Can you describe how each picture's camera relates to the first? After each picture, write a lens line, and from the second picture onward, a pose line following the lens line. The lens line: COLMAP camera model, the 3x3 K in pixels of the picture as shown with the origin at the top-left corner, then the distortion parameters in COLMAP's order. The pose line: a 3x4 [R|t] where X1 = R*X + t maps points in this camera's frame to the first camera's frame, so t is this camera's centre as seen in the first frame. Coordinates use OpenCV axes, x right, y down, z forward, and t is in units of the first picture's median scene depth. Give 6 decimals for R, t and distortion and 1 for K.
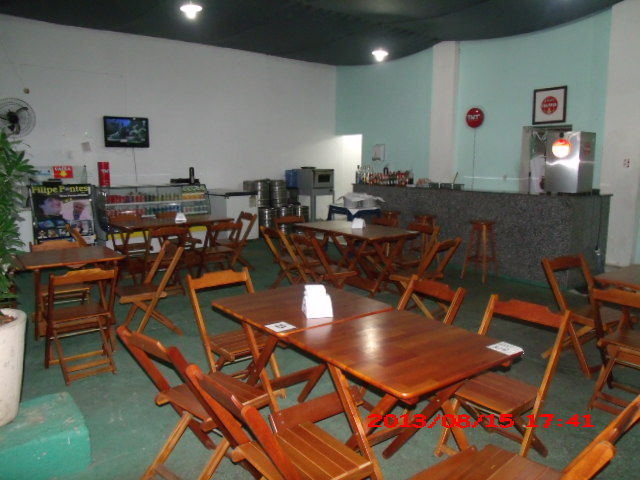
lens RADIAL K [[507.7, 0, 320.0], [0, 507.7, 240.0], [0, 0, 1]] dist [-0.039815, 0.014271]
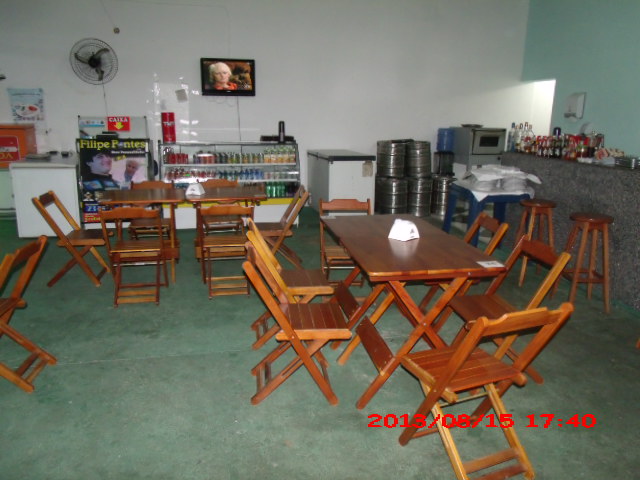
lens RADIAL K [[507.7, 0, 320.0], [0, 507.7, 240.0], [0, 0, 1]] dist [-0.039815, 0.014271]
pose [[0.897775, 0.115103, -0.425149, 0.157157], [-0.080180, 0.991831, 0.099211, -0.047484], [0.433095, -0.054981, 0.899670, 0.338039]]
